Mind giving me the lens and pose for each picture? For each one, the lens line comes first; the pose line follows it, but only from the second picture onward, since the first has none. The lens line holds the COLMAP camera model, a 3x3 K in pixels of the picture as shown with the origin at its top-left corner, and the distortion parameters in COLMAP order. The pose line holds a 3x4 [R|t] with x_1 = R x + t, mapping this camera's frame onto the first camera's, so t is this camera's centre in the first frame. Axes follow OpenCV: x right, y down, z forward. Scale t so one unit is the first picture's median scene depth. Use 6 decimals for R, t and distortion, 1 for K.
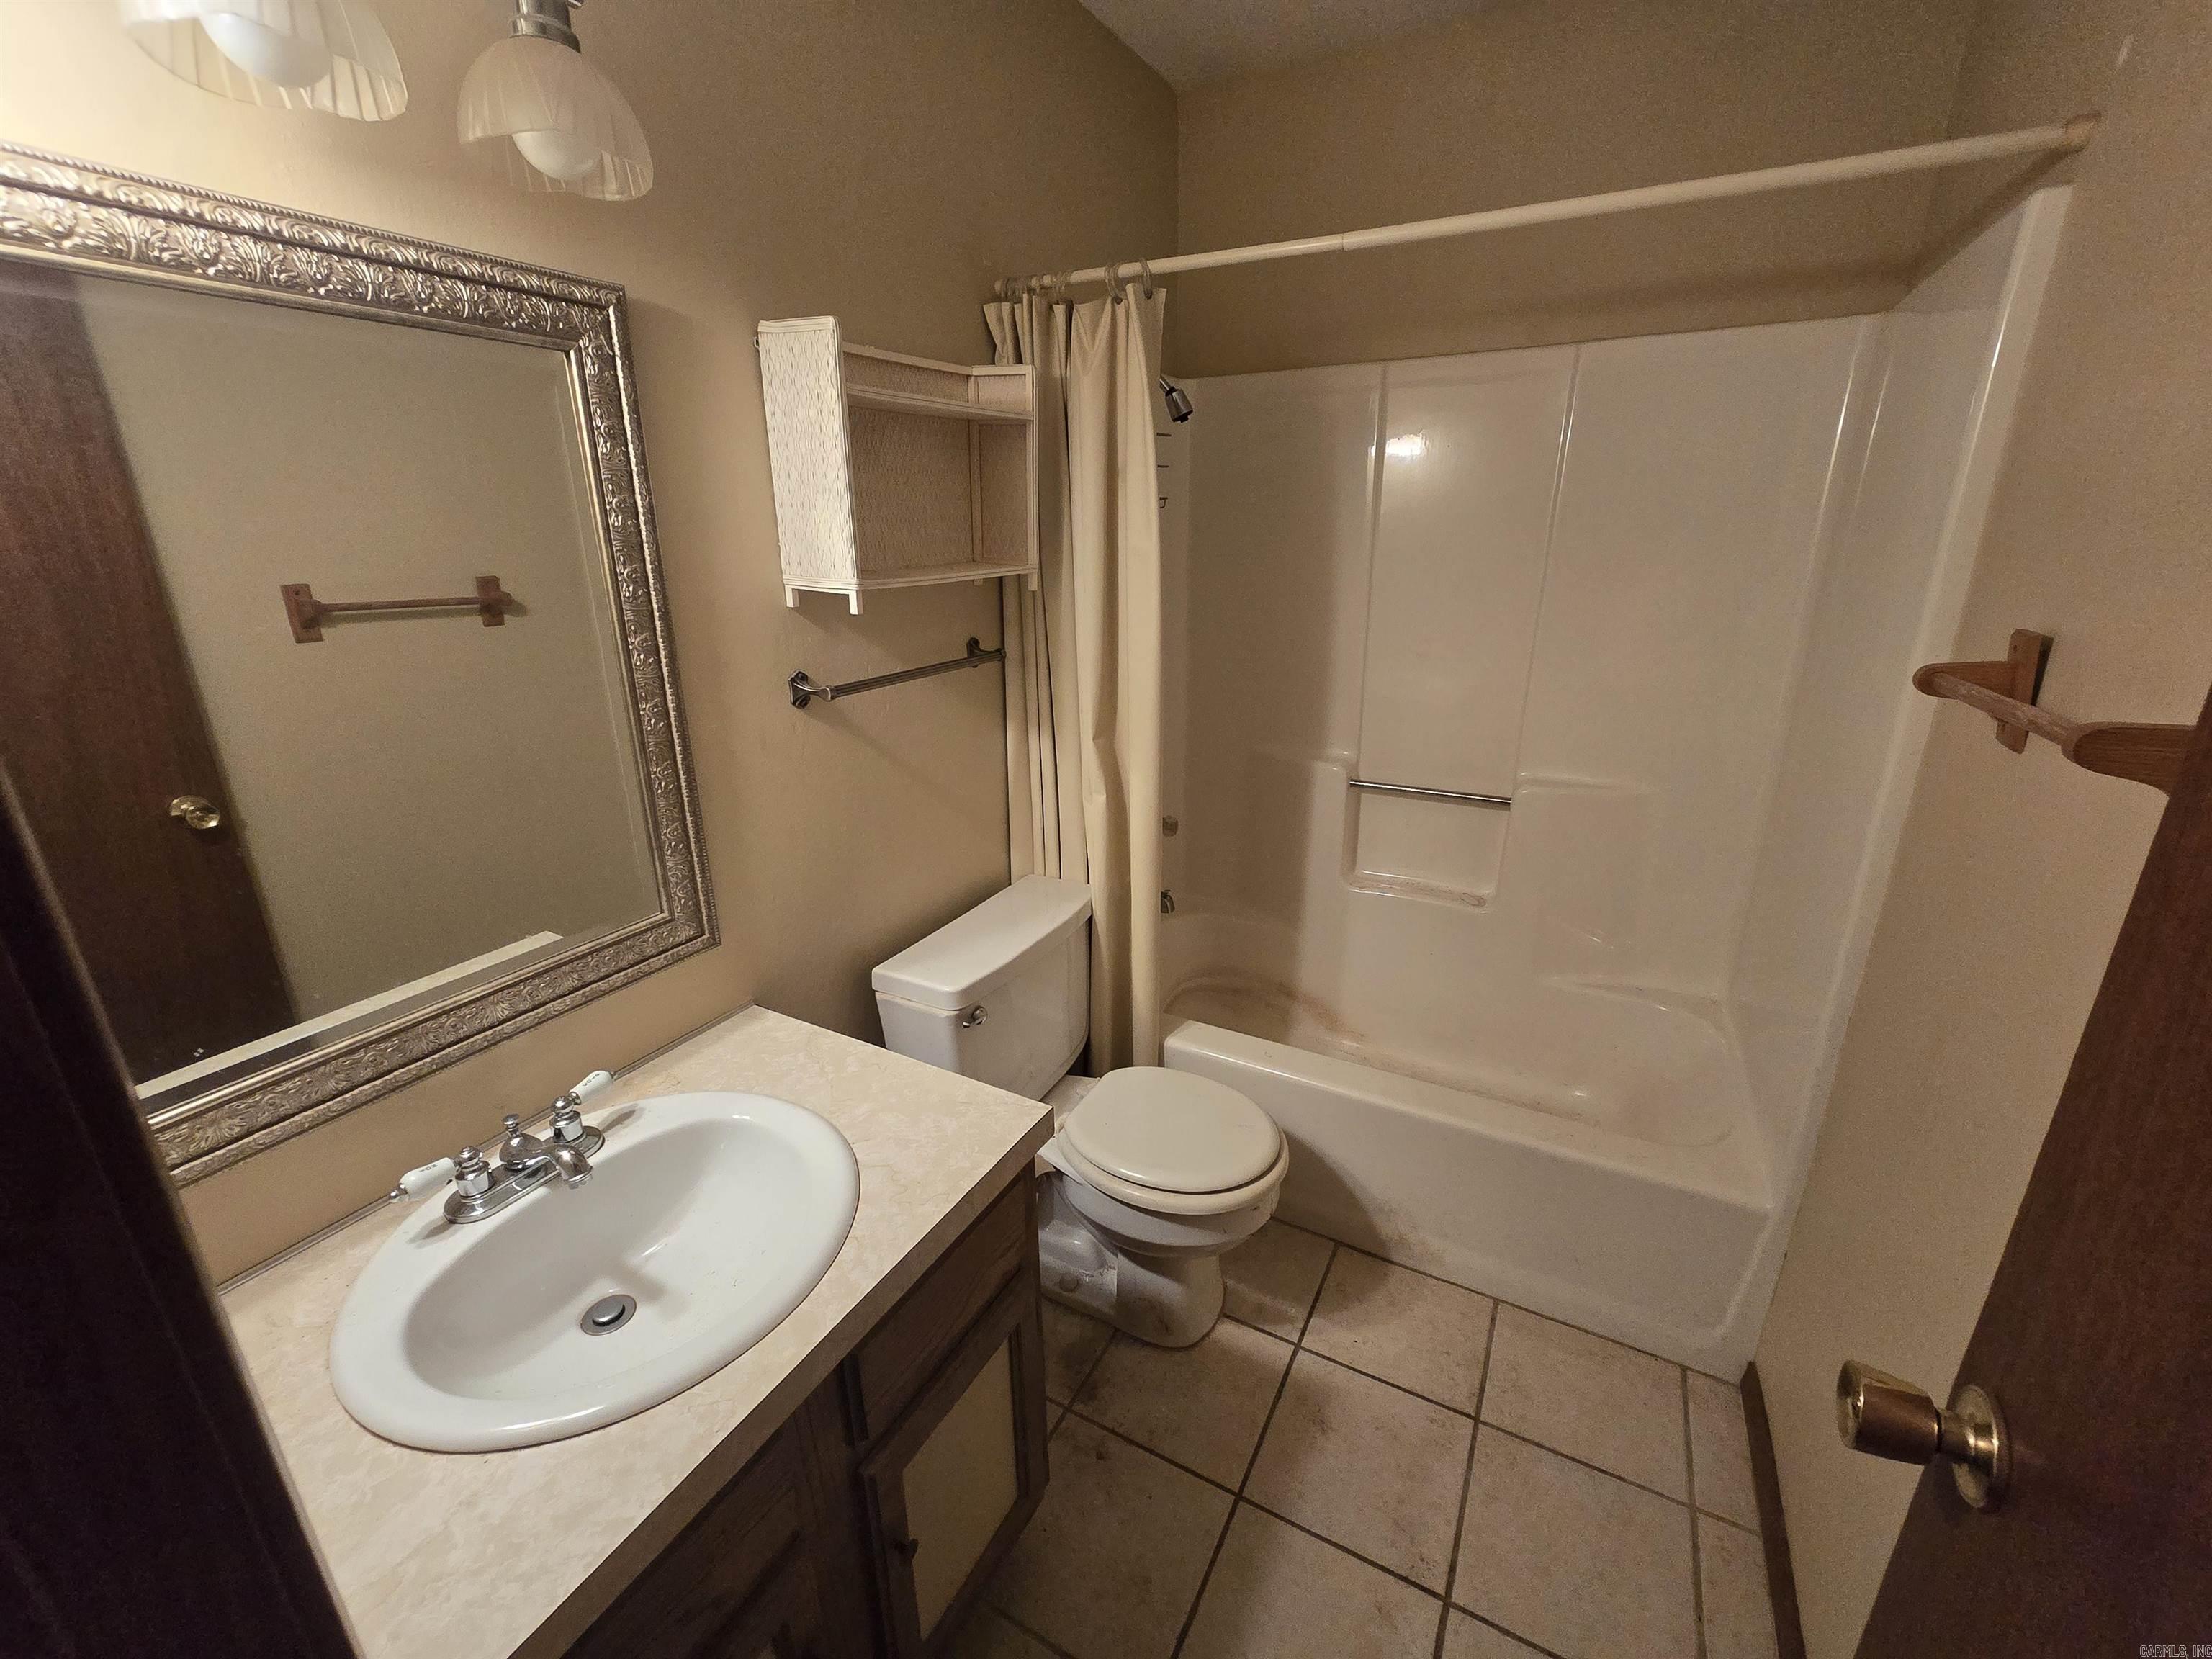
lens RADIAL K [[914.2, 0, 1101.2], [0, 914.2, 821.7], [0, 0, 1]] dist [-0.001182, -0.000479]
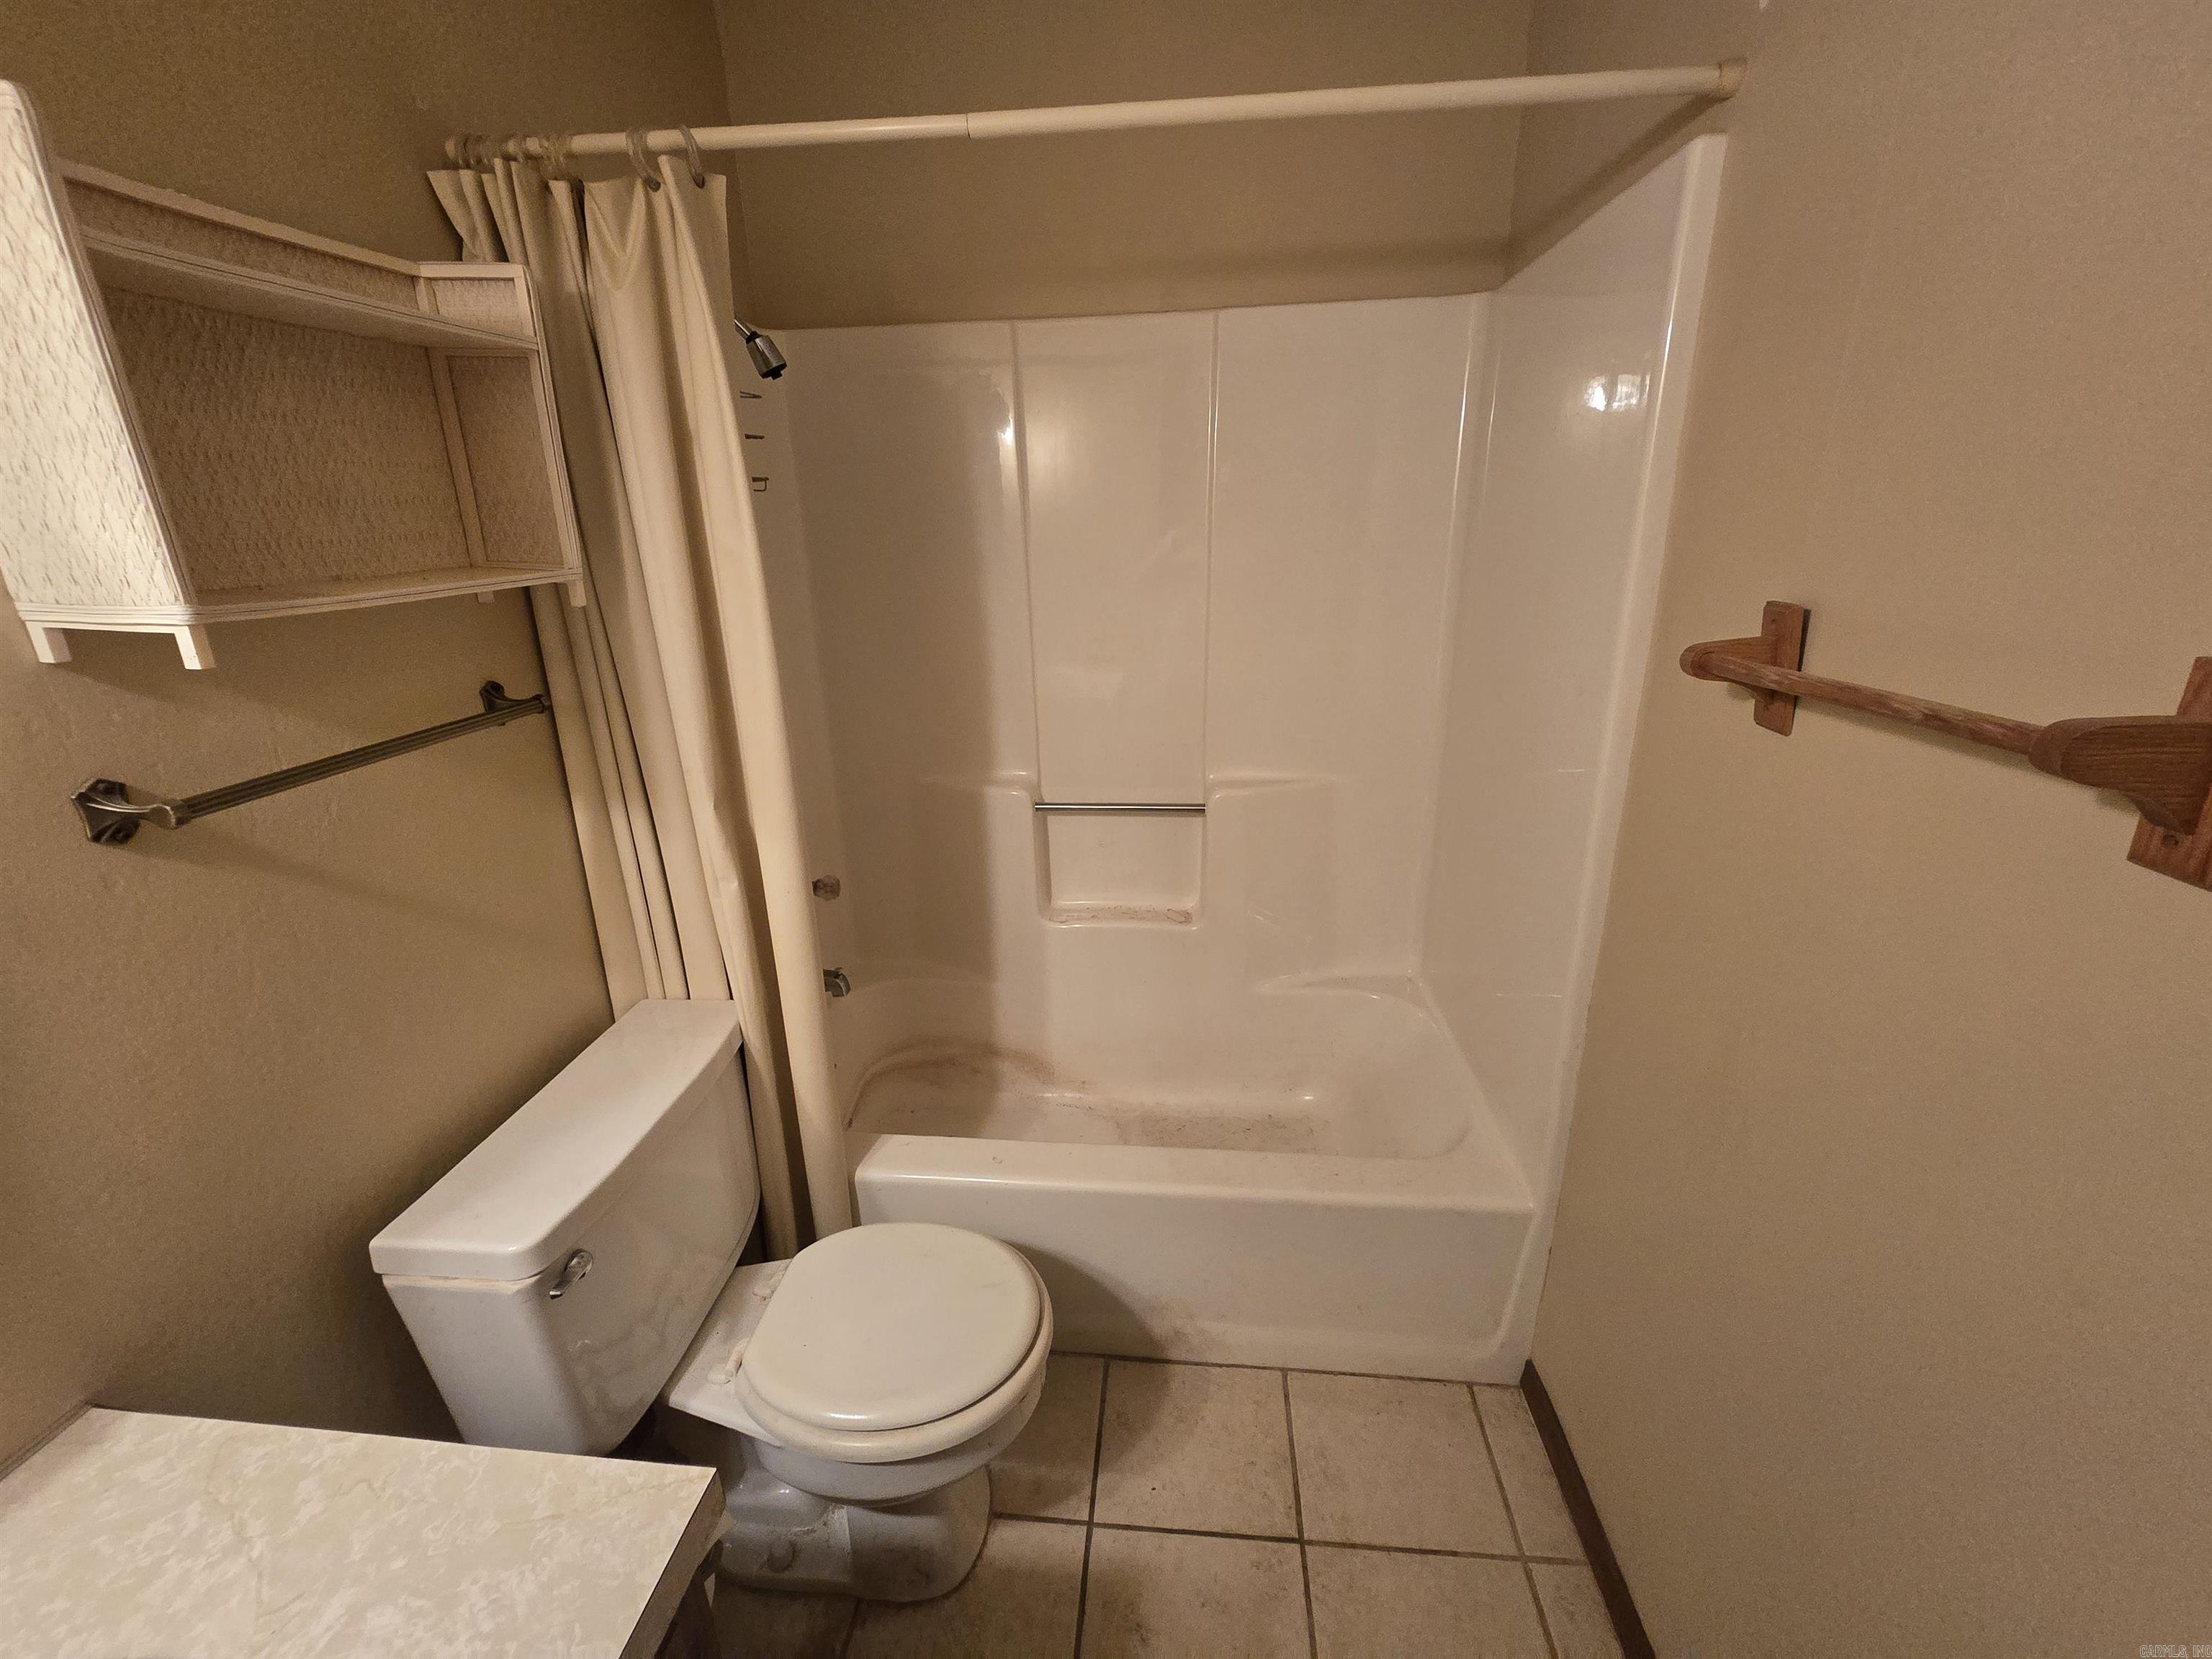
lens RADIAL K [[914.2, 0, 1101.2], [0, 914.2, 821.7], [0, 0, 1]] dist [-0.001182, -0.000479]
pose [[0.920487, -0.134717, 0.366817, 0.011372], [0.134383, 0.990573, 0.026577, -0.061826], [-0.366939, 0.024830, 0.929913, 0.233947]]
